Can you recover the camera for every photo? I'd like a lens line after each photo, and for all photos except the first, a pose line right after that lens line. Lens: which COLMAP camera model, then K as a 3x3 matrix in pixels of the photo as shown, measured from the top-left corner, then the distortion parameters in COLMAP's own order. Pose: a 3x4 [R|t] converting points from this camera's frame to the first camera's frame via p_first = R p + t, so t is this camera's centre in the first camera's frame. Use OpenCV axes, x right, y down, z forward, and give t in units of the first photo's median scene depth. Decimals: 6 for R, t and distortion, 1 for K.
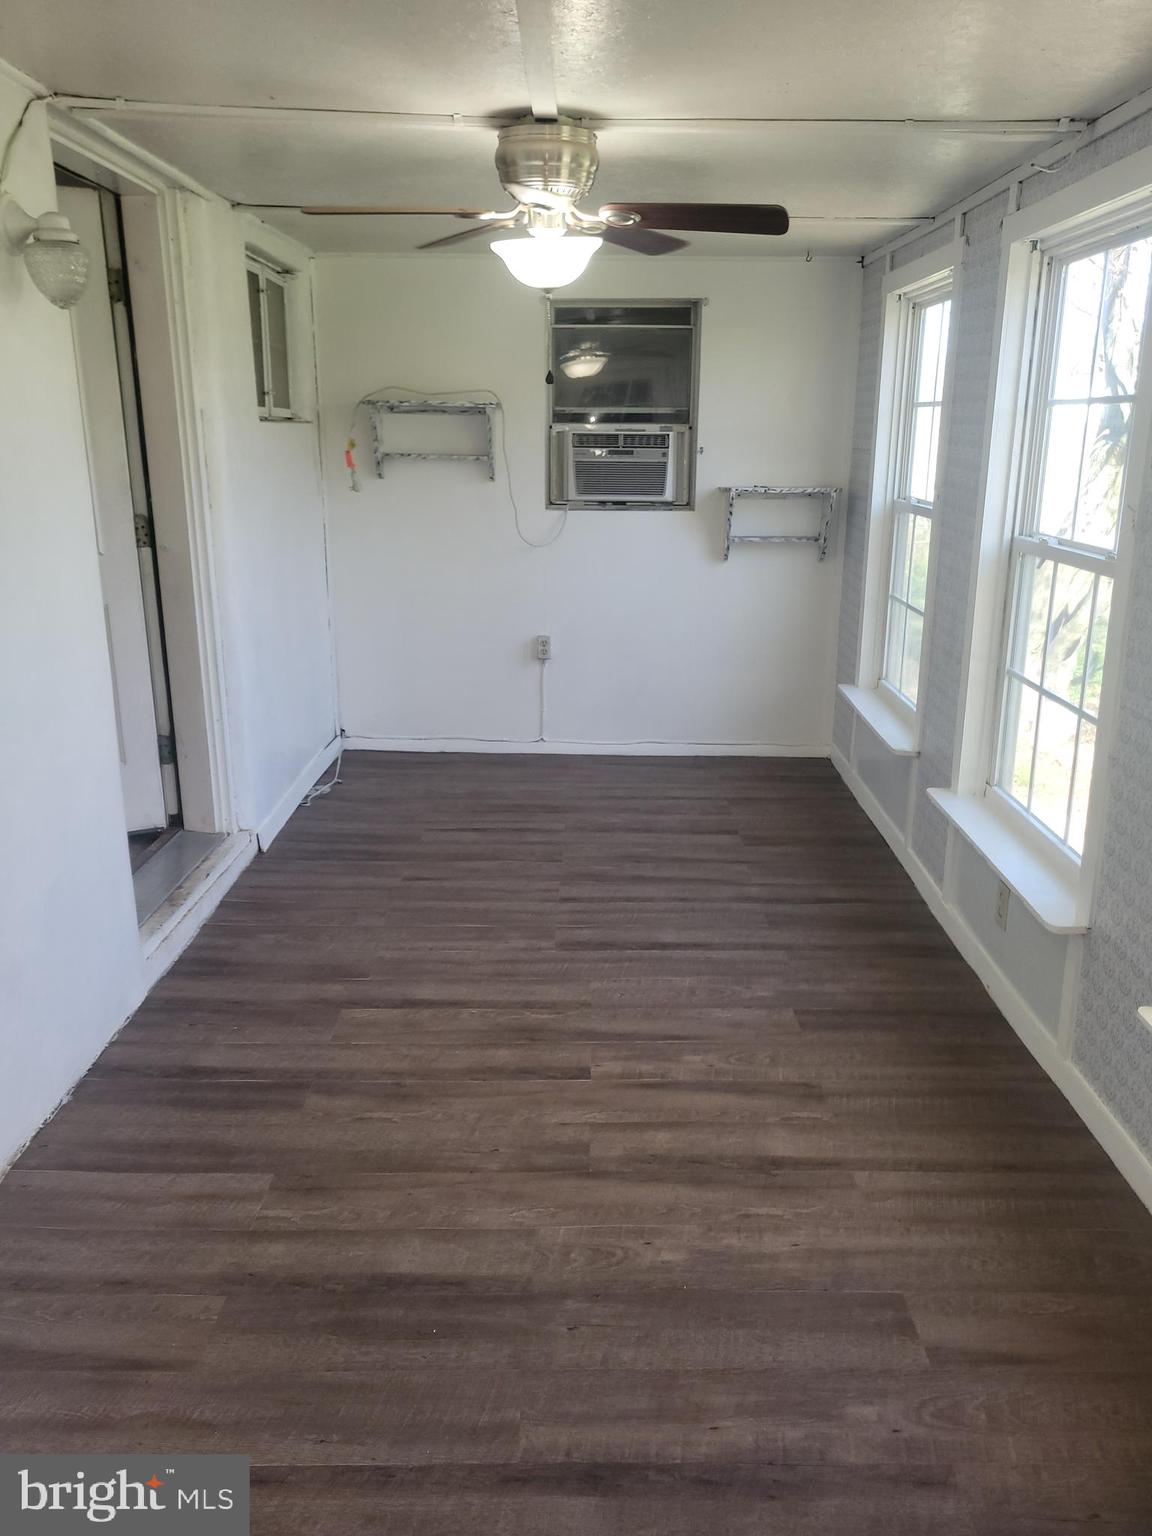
lens RADIAL K [[1147.9, 0, 578.9], [0, 1147.9, 763.8], [0, 0, 1]] dist [0.040481, -0.021975]
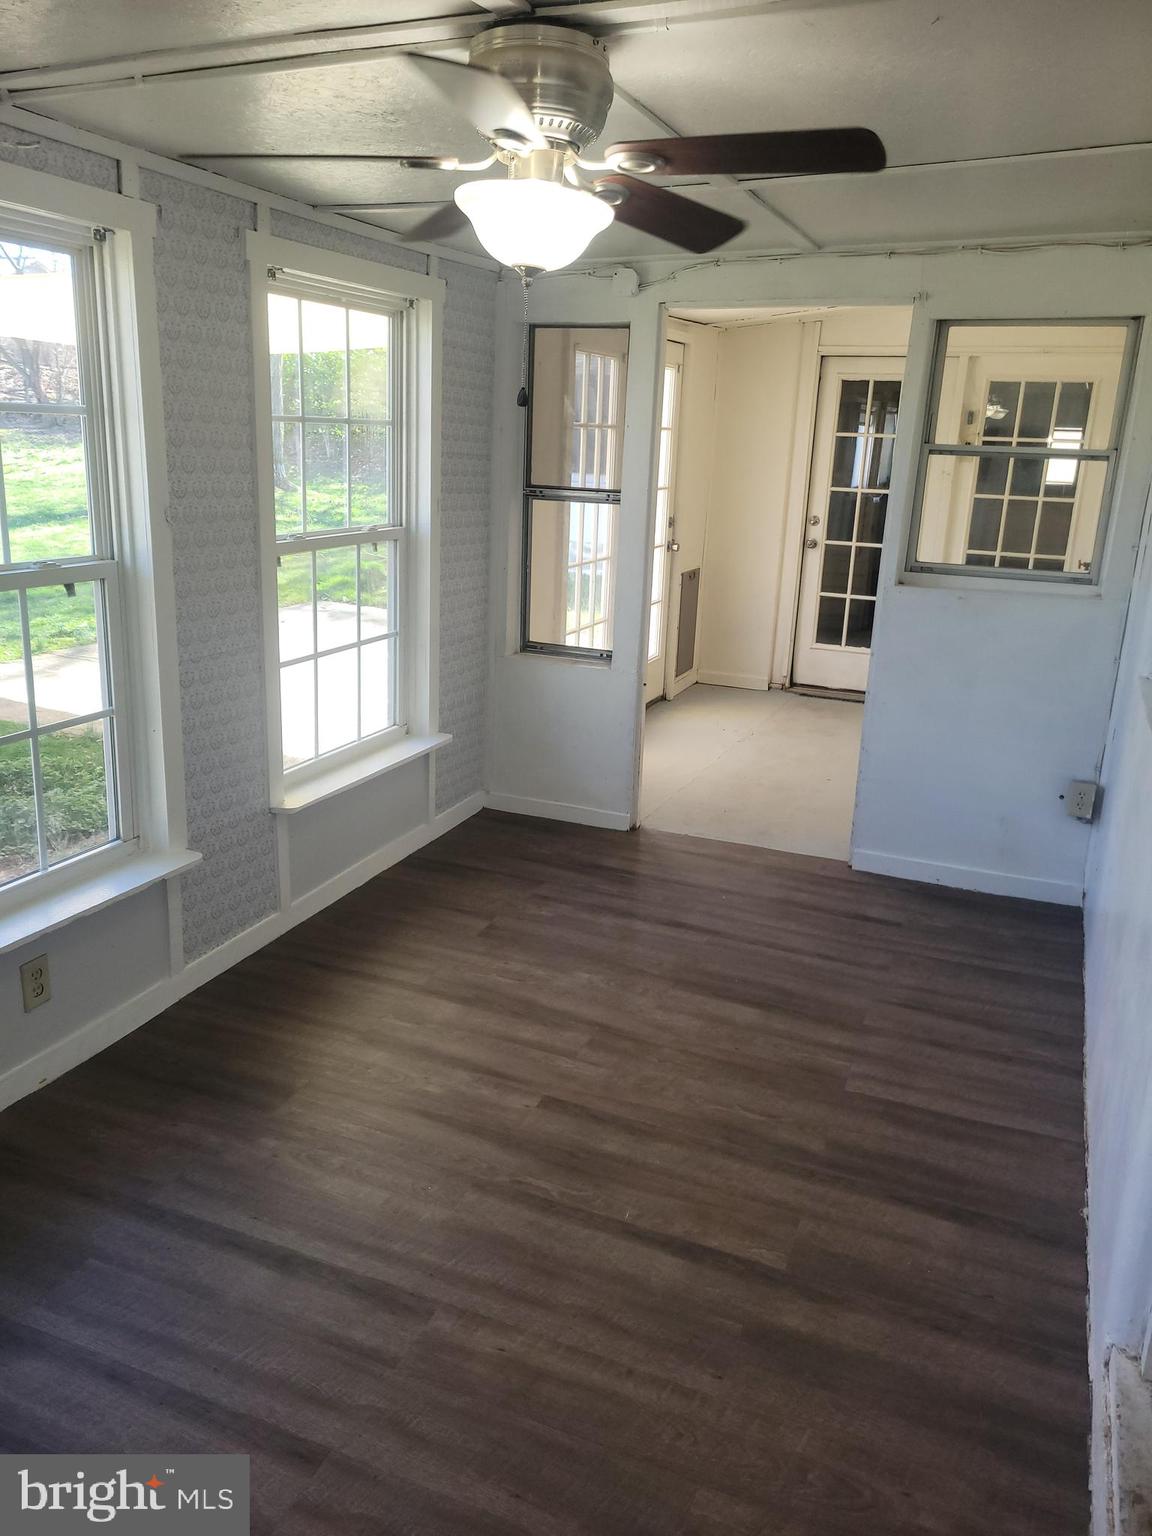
lens RADIAL K [[1147.9, 0, 572.2], [0, 1147.9, 765.9], [0, 0, 1]] dist [0.040481, -0.021975]
pose [[-0.926306, -0.138499, 0.350393, -0.341822], [0.068576, 0.852479, 0.518245, -0.519767], [-0.370478, 0.504082, -0.780159, 1.704287]]
